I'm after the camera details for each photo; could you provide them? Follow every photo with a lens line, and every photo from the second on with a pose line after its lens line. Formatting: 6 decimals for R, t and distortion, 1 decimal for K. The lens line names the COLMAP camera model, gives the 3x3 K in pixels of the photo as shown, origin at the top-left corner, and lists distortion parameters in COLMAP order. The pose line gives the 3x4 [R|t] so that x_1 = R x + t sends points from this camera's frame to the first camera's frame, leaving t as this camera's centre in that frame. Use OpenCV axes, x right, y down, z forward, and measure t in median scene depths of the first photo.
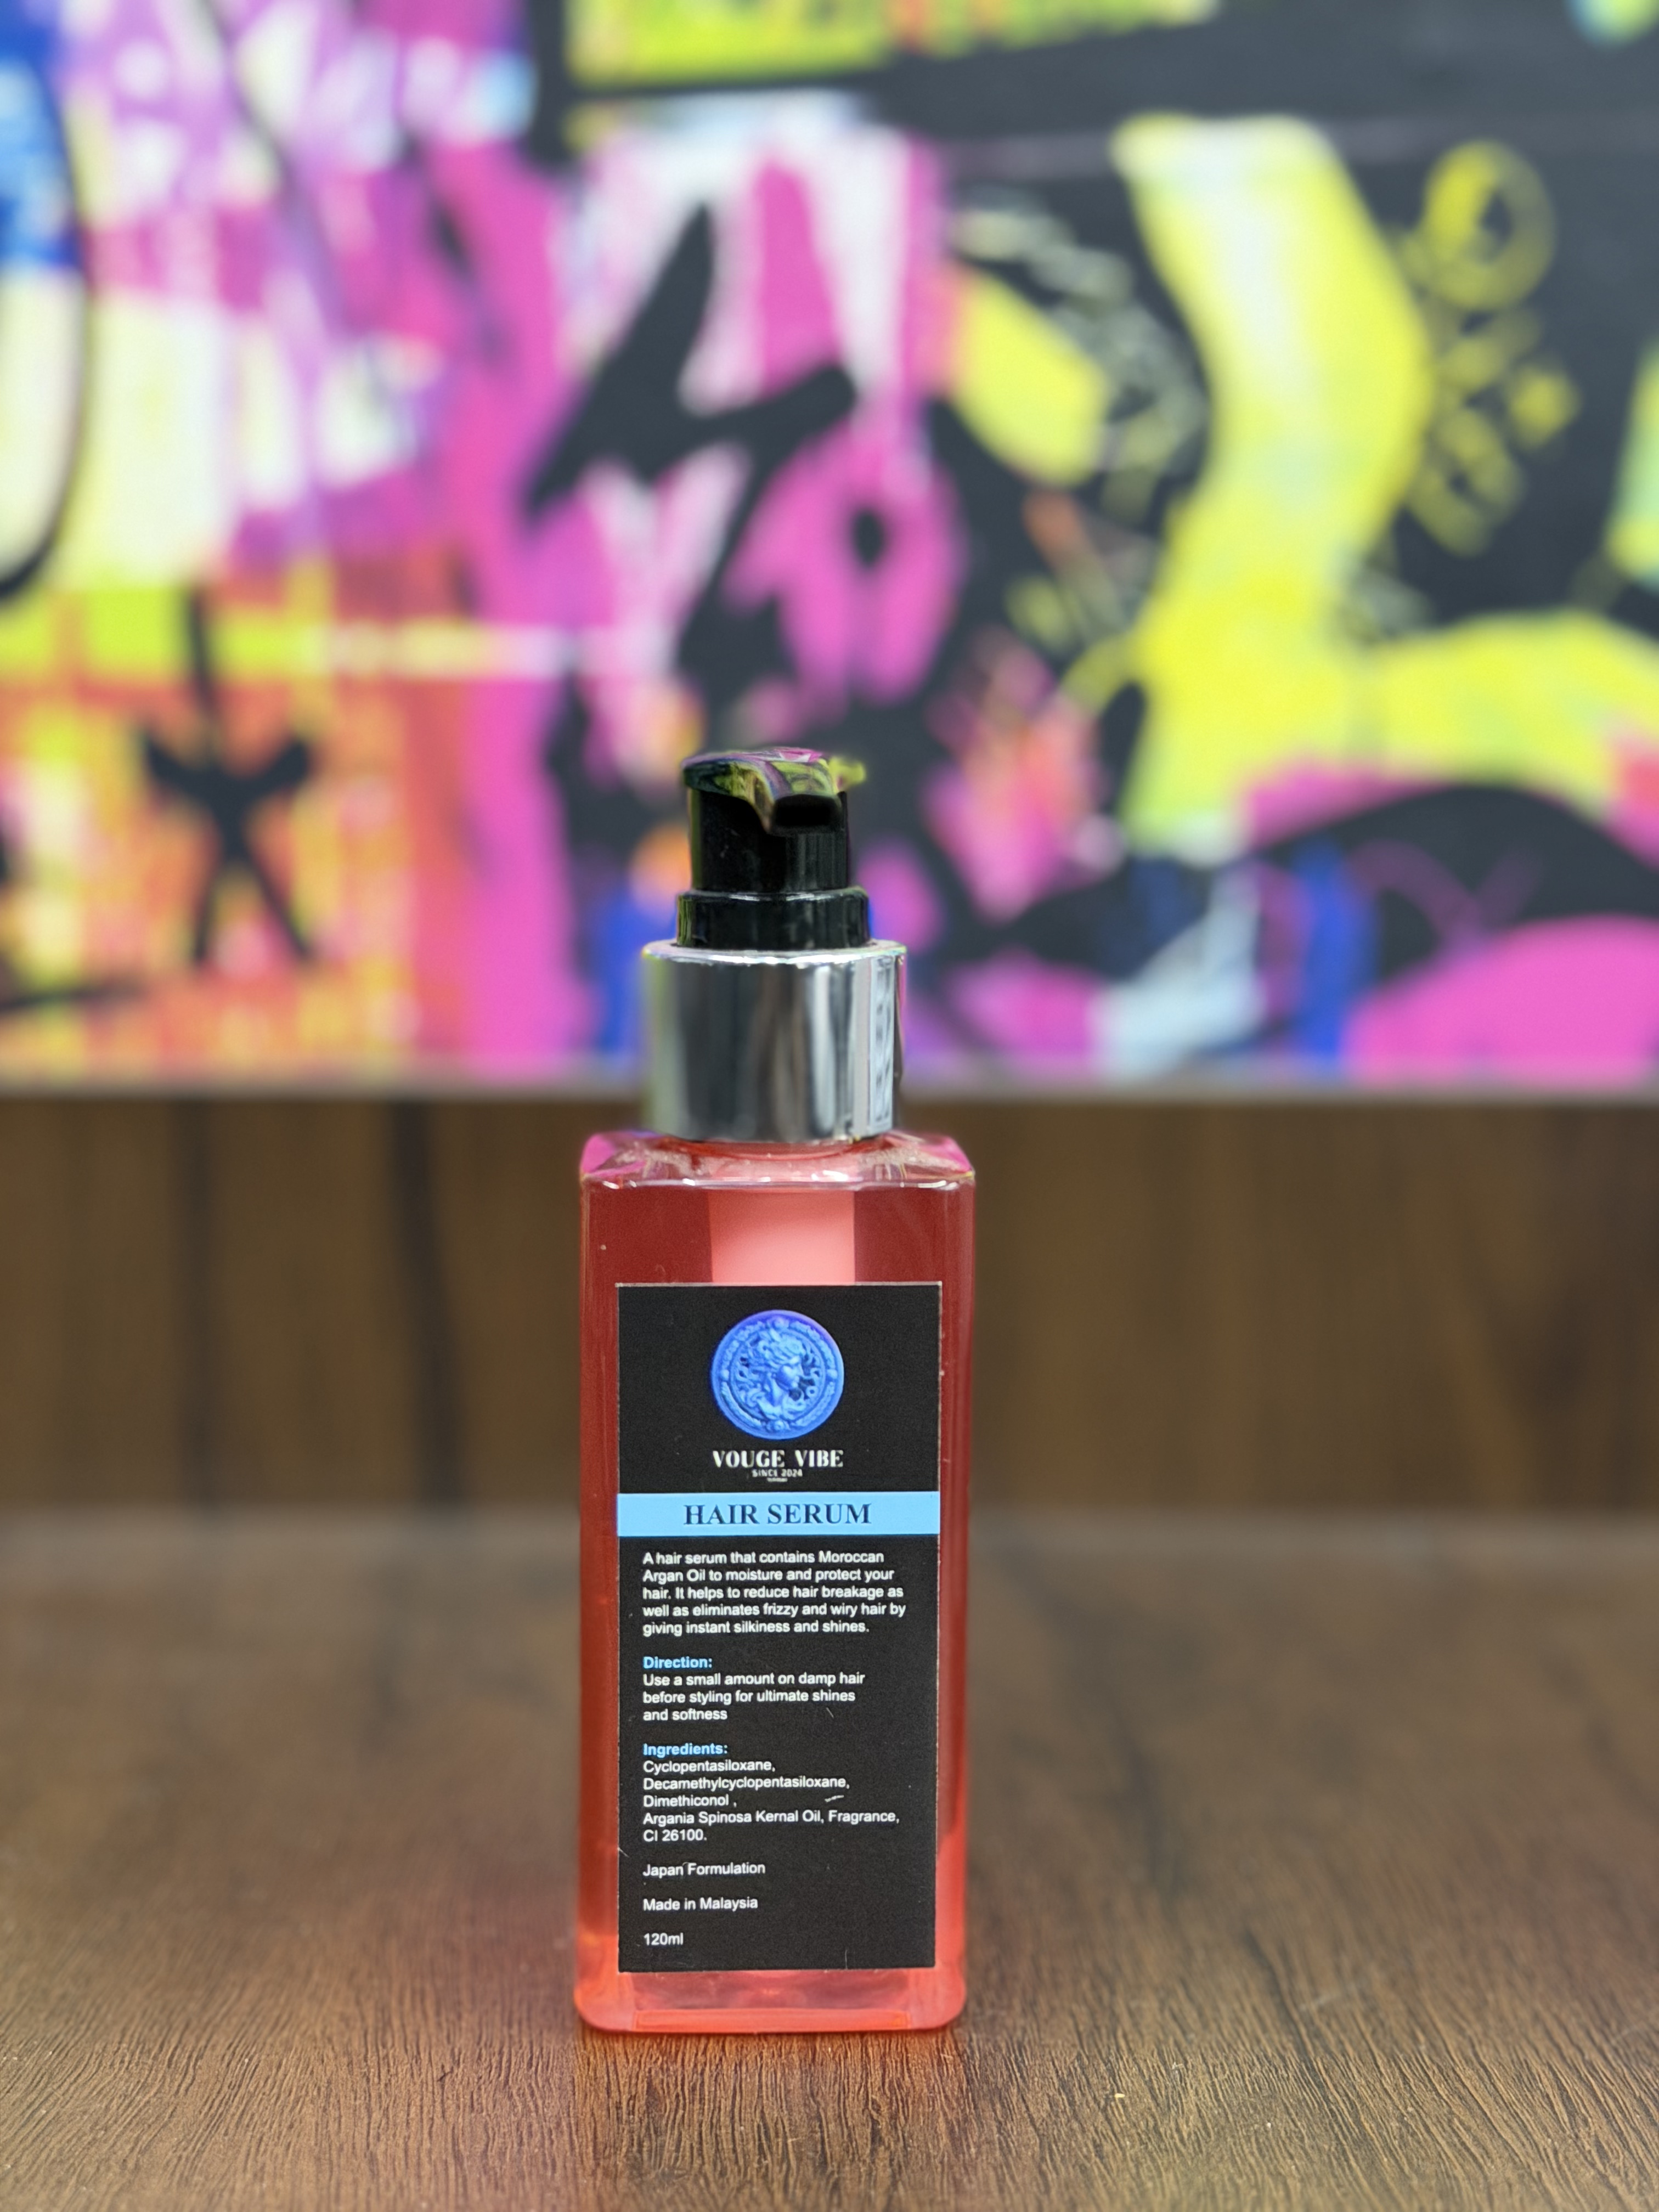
lens RADIAL K [[3070.9, 0, 829.5], [0, 3070.9, 1106.0], [0, 0, 1]] dist [0.083971, 0.021932]
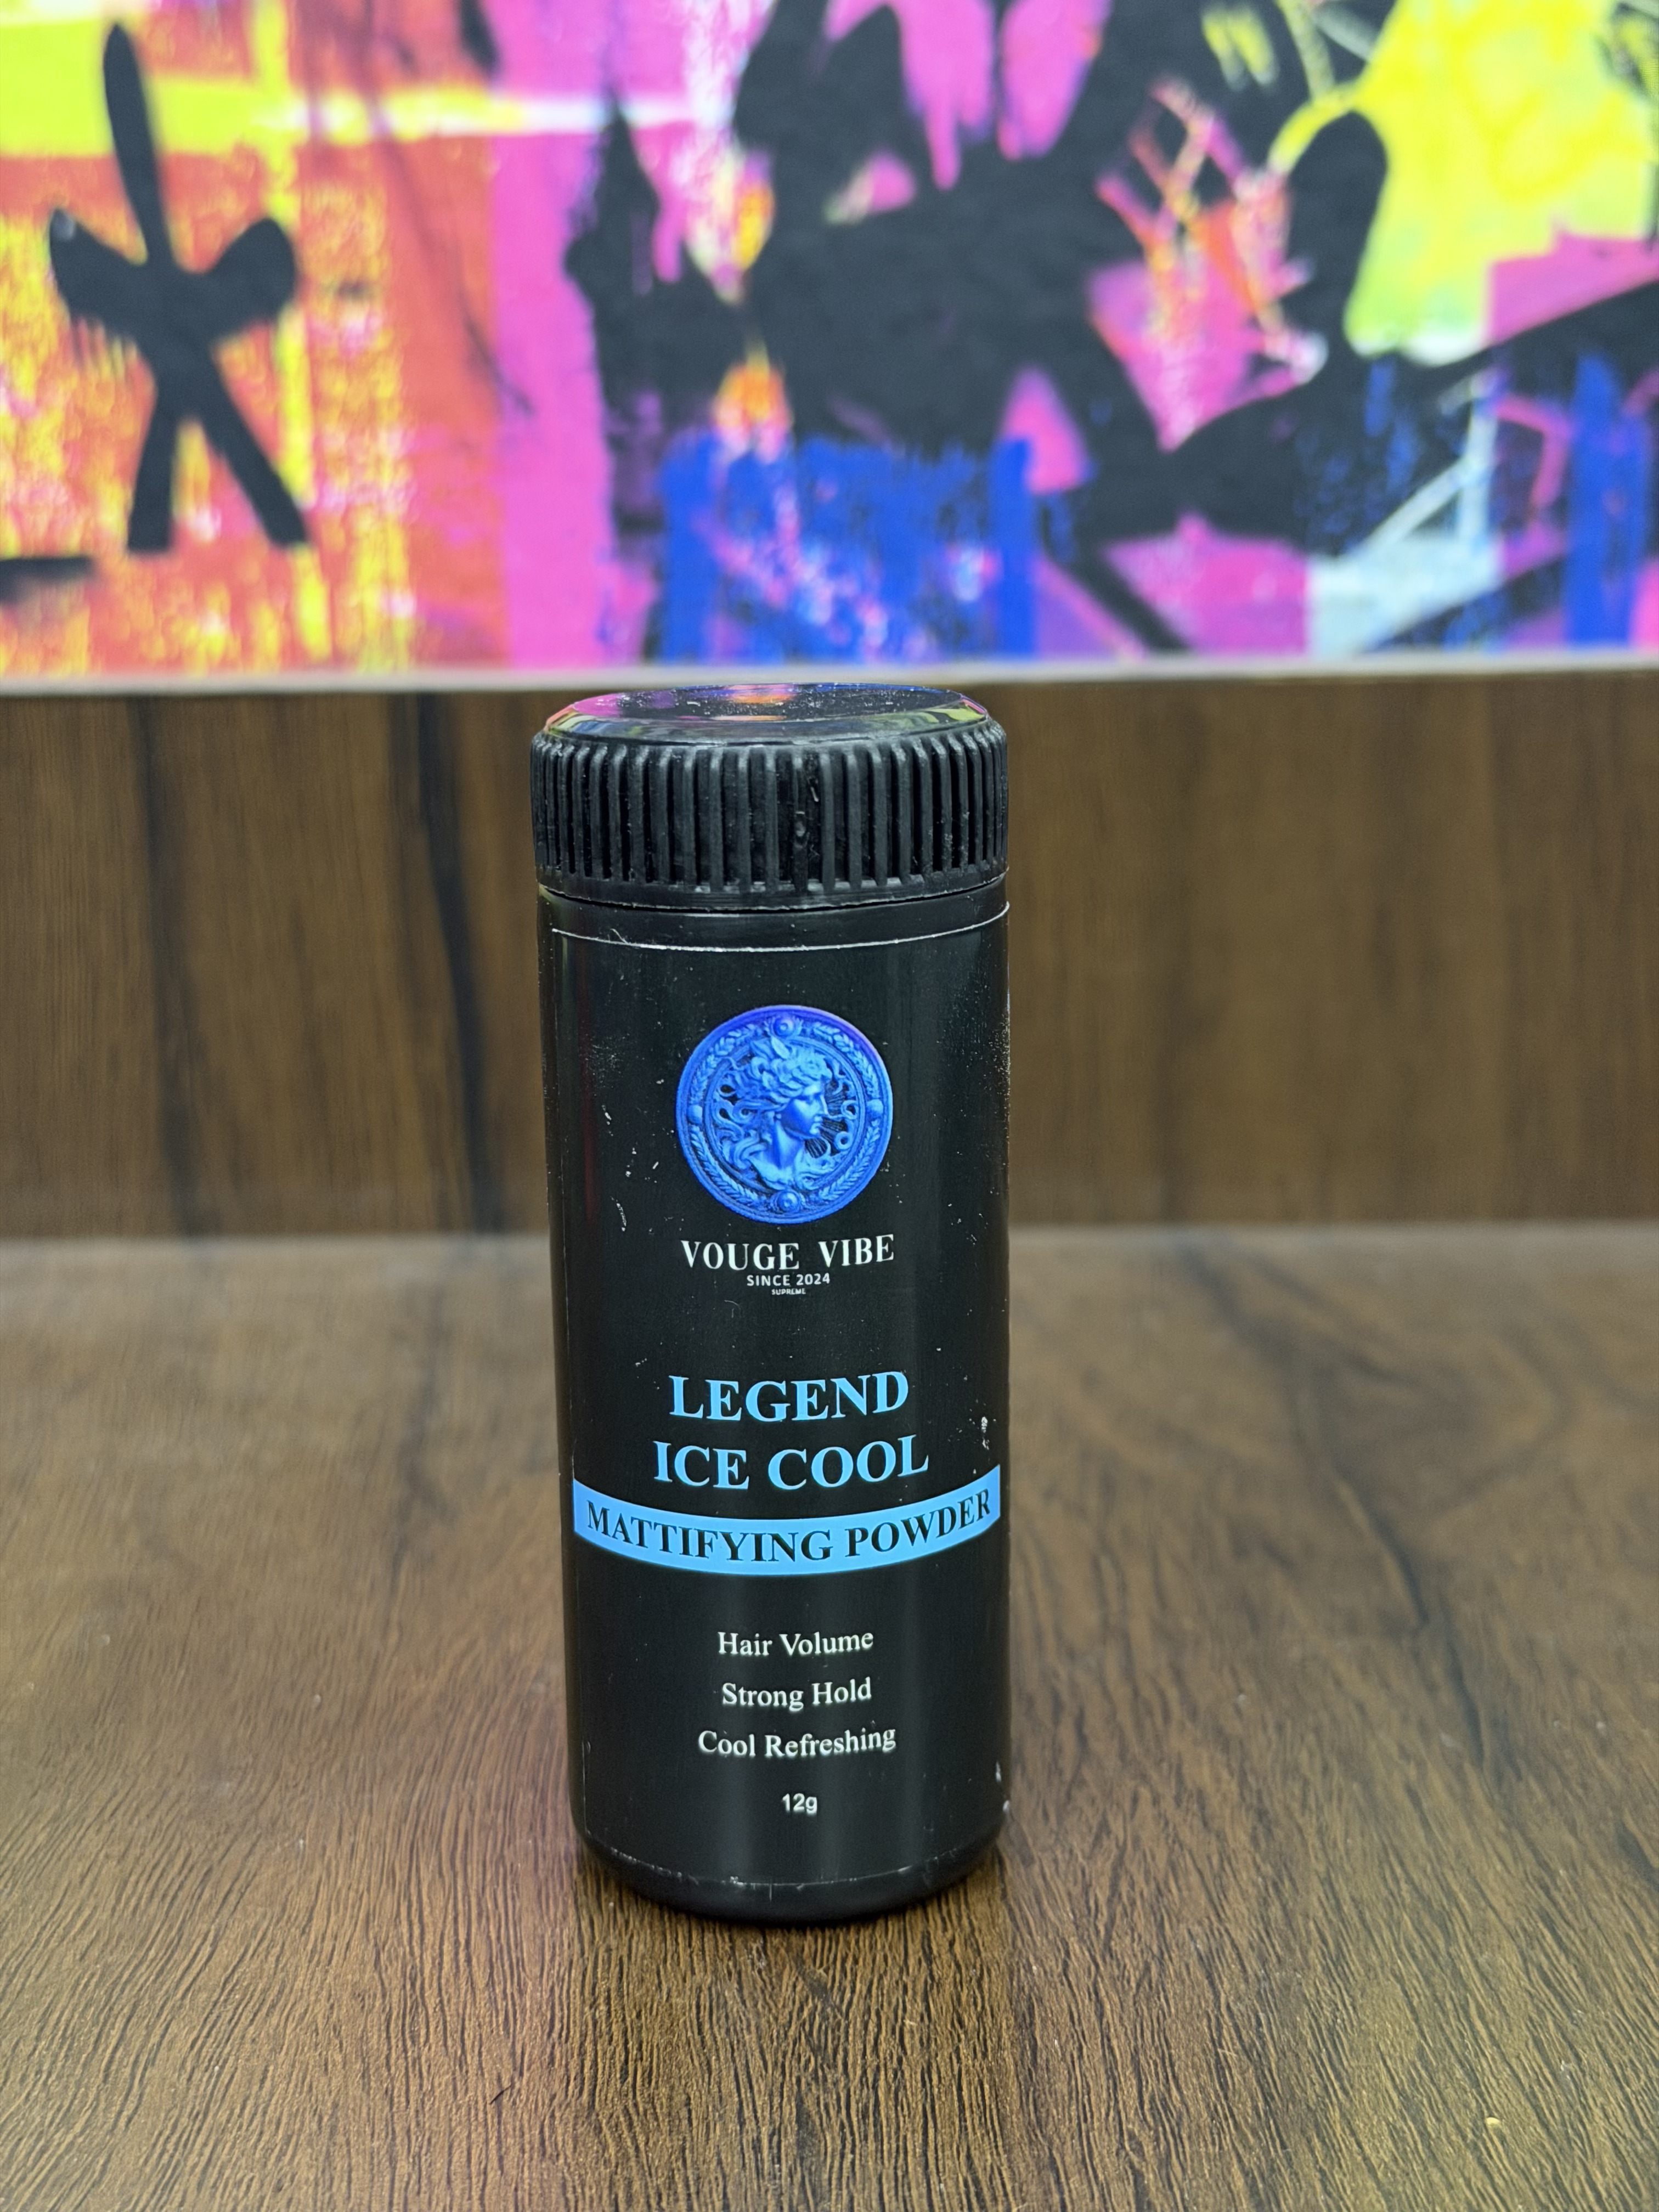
lens RADIAL K [[3054.4, 0, 799.9], [0, 3054.4, 1110.9], [0, 0, 1]] dist [0.148143, -0.255510]
pose [[0.999521, -0.017142, -0.025760, -0.034897], [0.020001, 0.993142, 0.115188, 0.017197], [0.023609, -0.115648, 0.993010, 0.329309]]
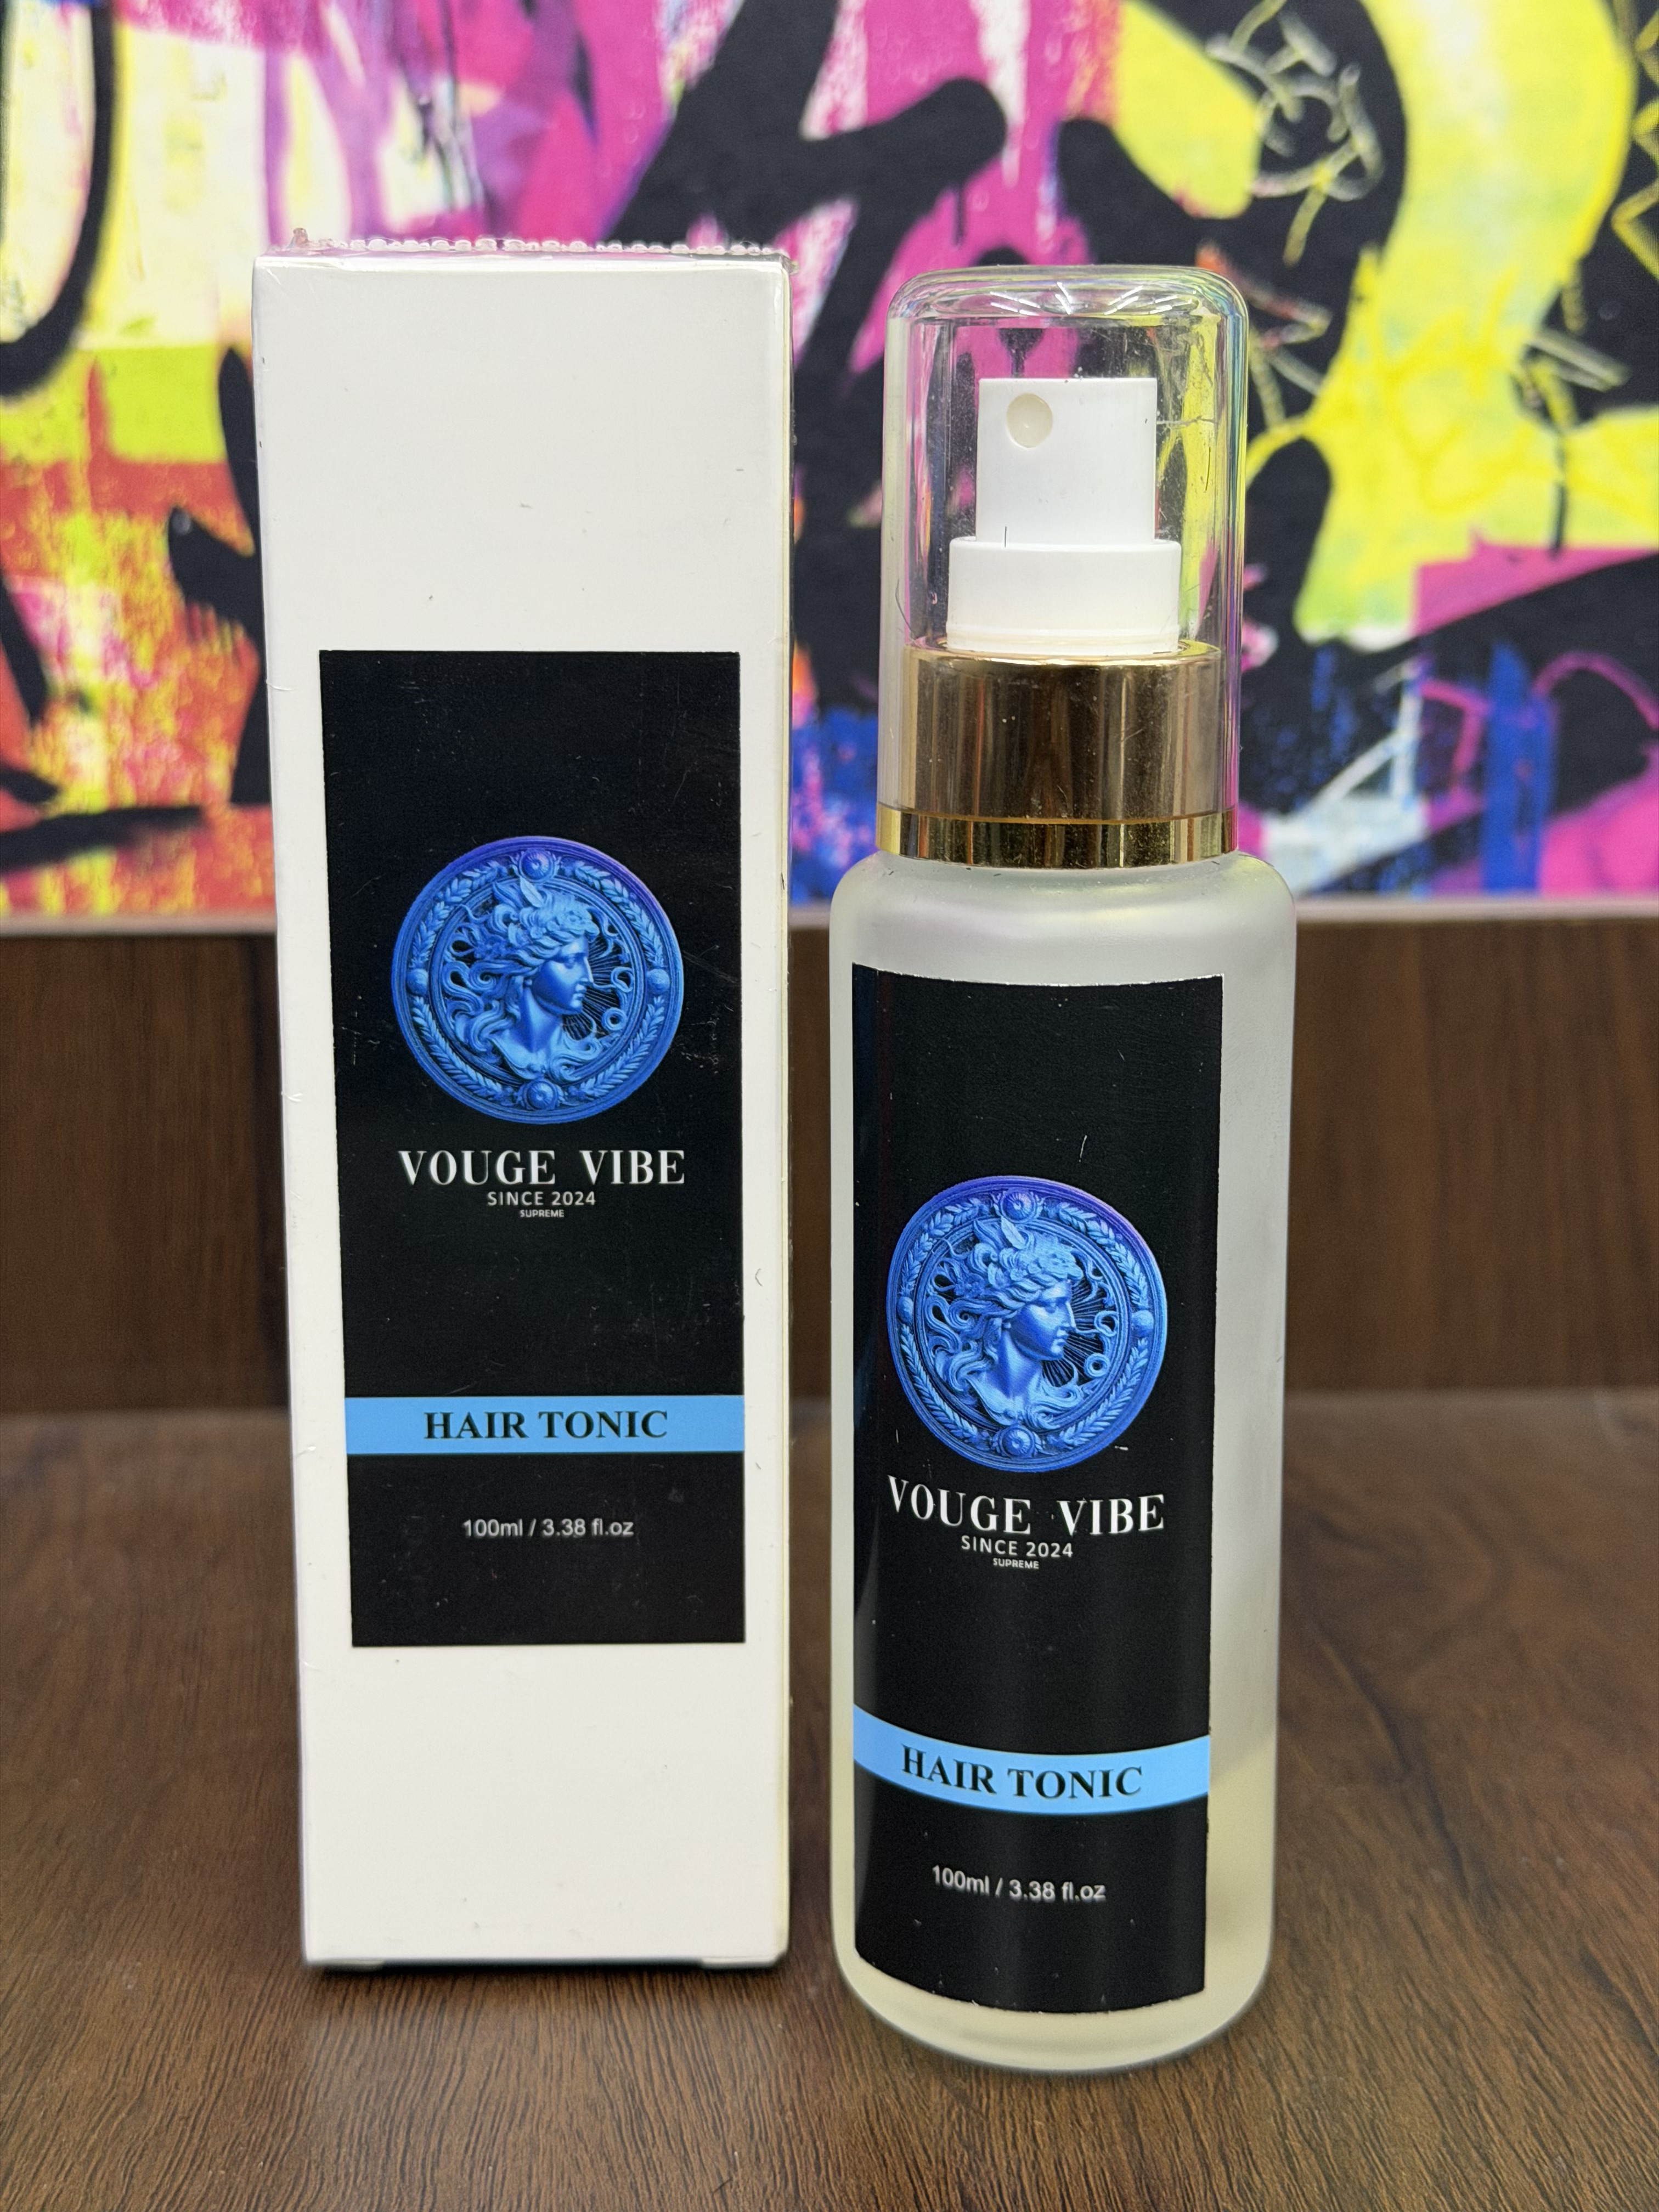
lens RADIAL K [[3054.4, 0, 799.9], [0, 3054.4, 1110.9], [0, 0, 1]] dist [0.148143, -0.255510]
pose [[0.999431, -0.017128, 0.029047, -0.117630], [0.014003, 0.994418, 0.104577, -0.072520], [-0.030676, -0.104111, 0.994092, 0.163942]]
